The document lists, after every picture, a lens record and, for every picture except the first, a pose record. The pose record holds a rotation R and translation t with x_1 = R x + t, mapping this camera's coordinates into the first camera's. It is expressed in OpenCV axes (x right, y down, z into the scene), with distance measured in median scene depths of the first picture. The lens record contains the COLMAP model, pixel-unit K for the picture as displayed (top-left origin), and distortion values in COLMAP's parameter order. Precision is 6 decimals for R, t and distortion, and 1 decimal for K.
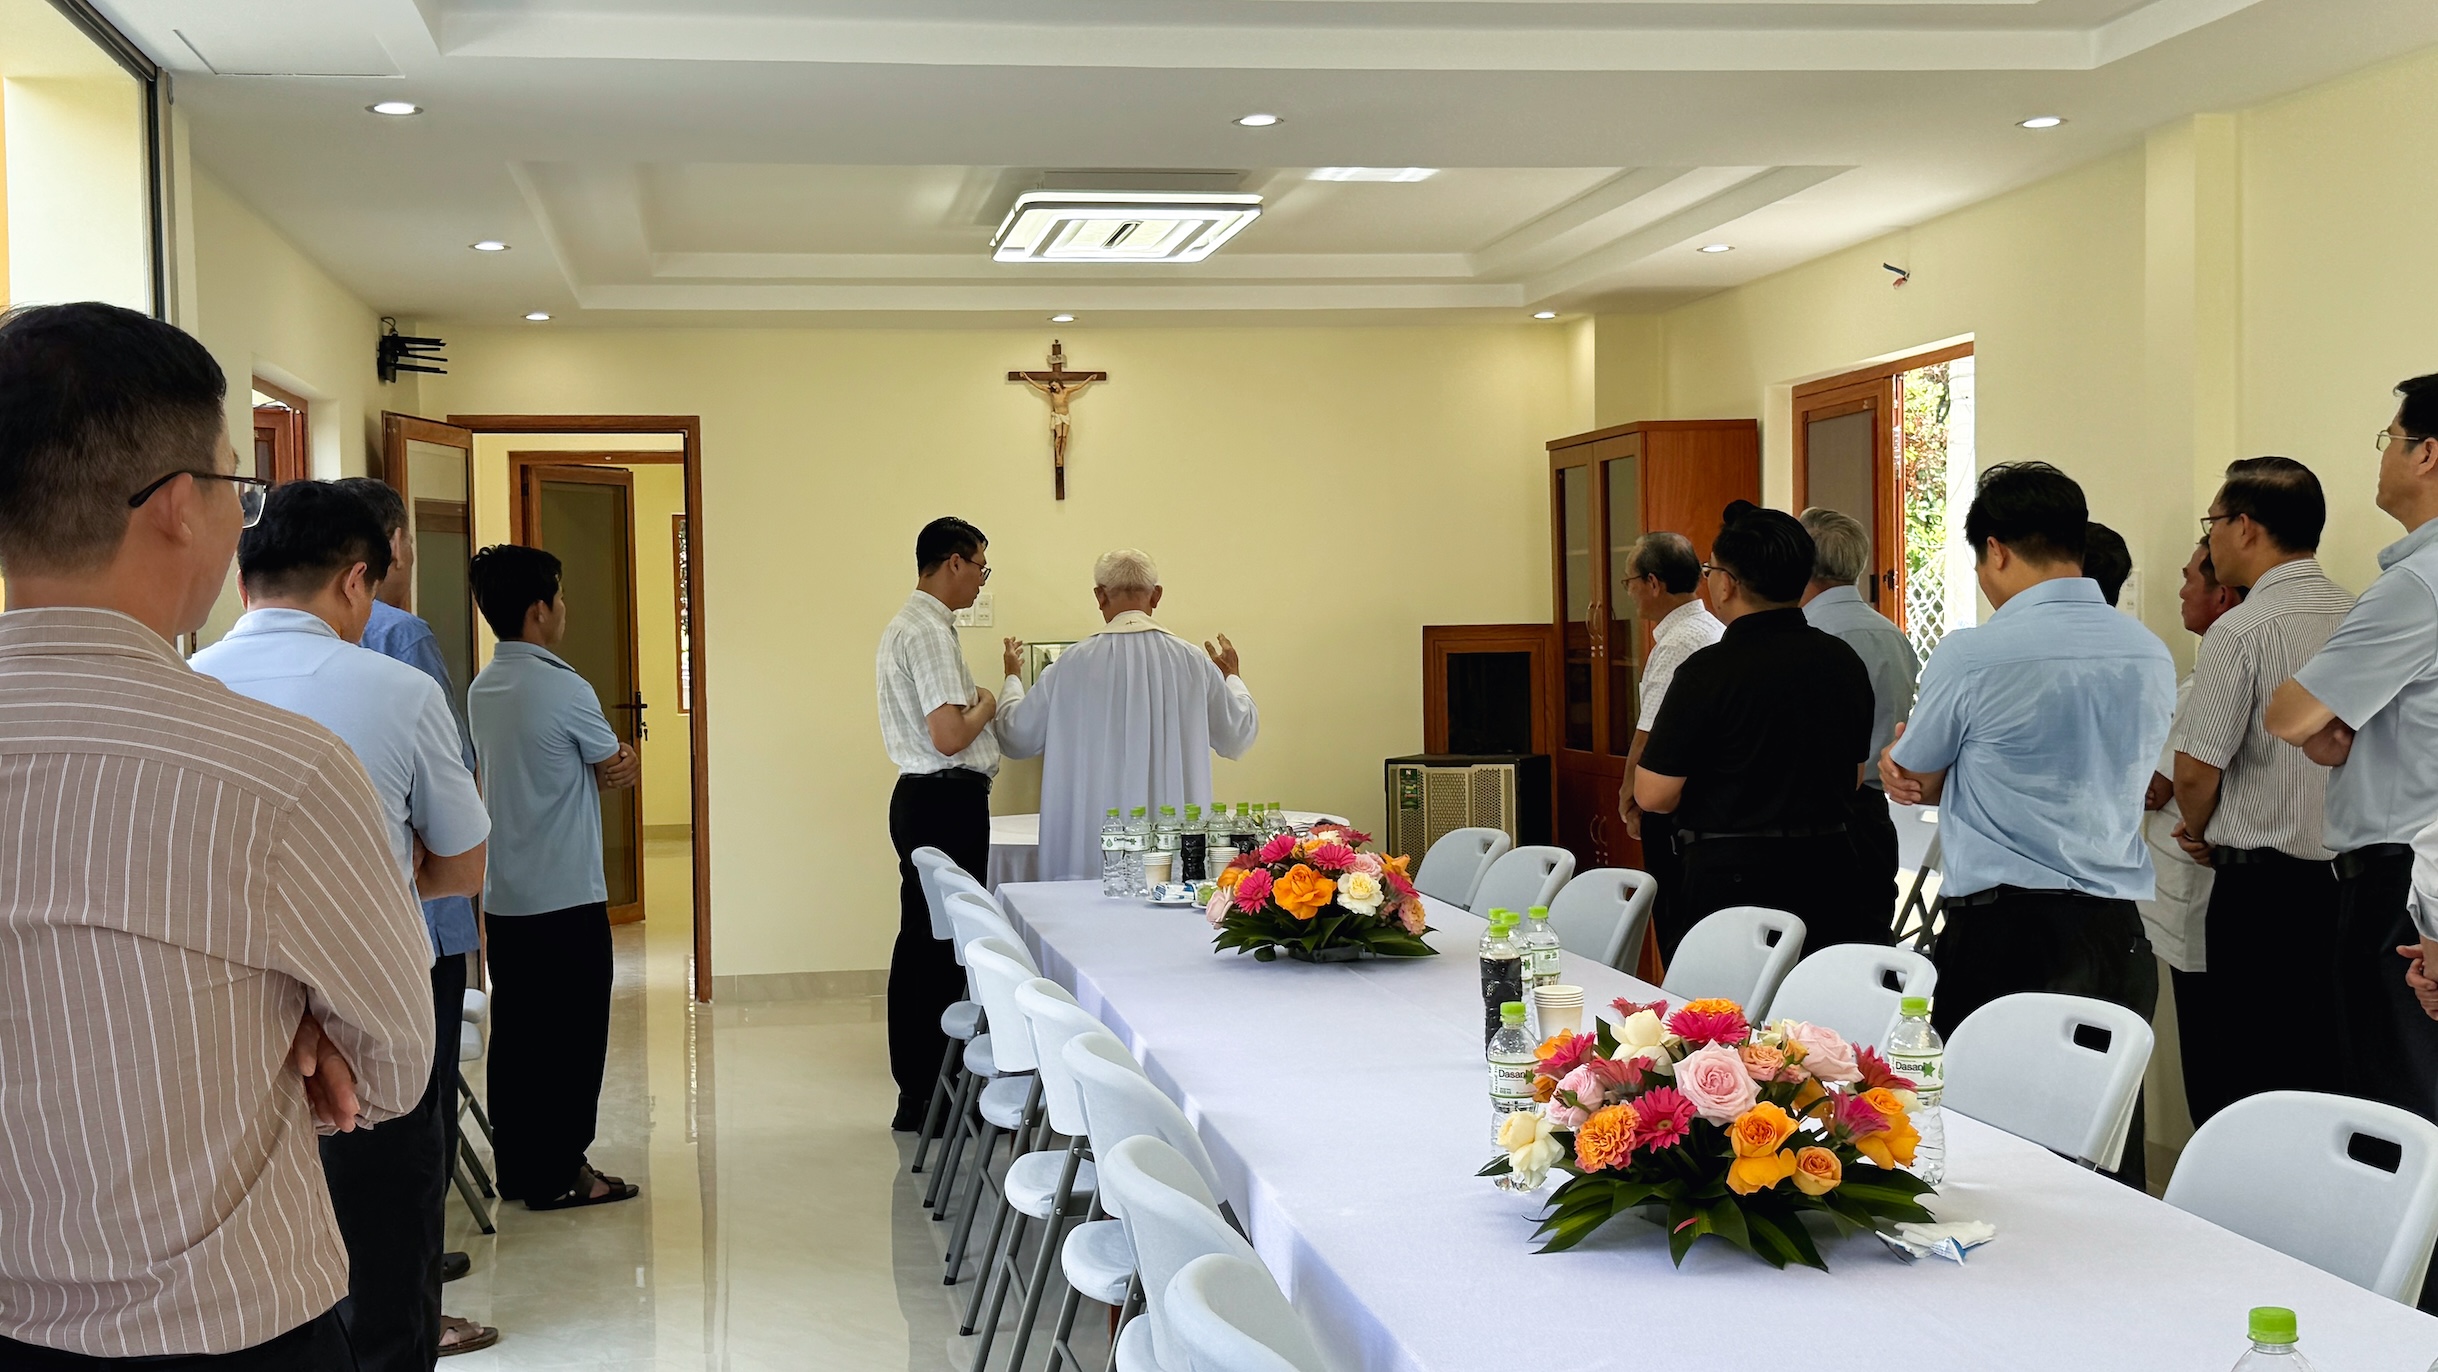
lens RADIAL K [[2931.2, 0, 1219.7], [0, 2931.2, 710.1], [0, 0, 1]] dist [0.224870, 0.000000]
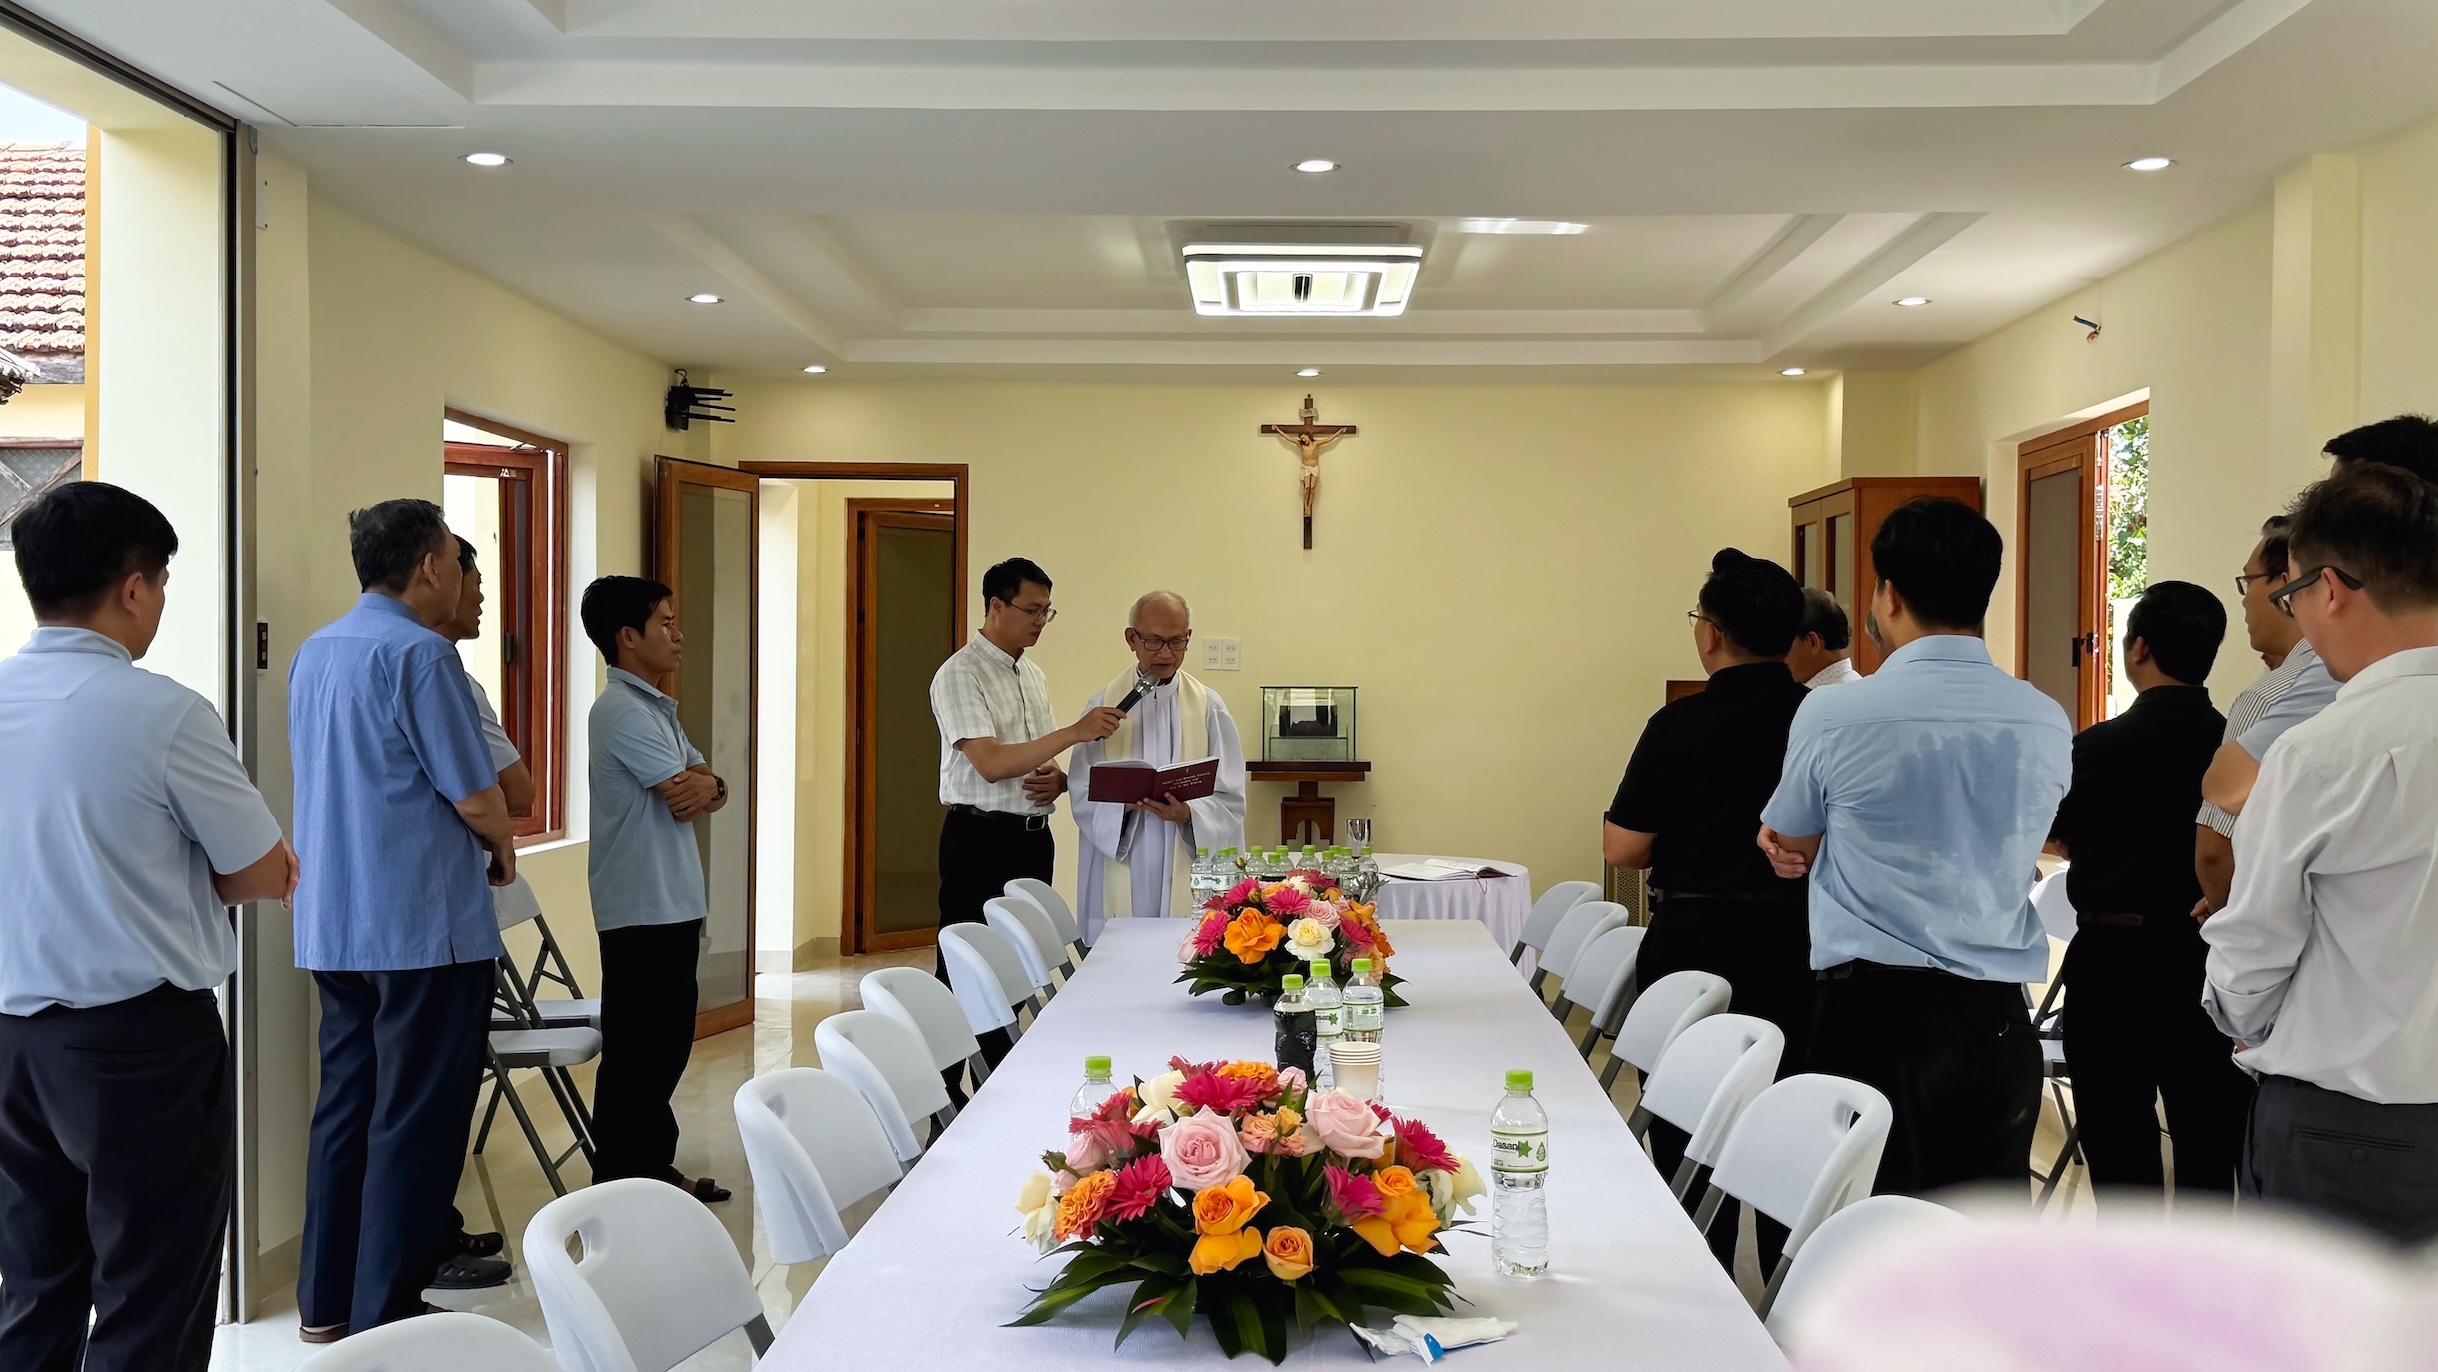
lens RADIAL K [[2771.2, 0, 1217.7], [0, 2771.2, 703.7], [0, 0, 1]] dist [0.216698, 0.000000]
pose [[0.982695, 0.029460, -0.182873, 0.154219], [-0.033030, 0.999318, -0.016505, -0.000421], [0.182262, 0.022259, 0.982998, 0.063400]]
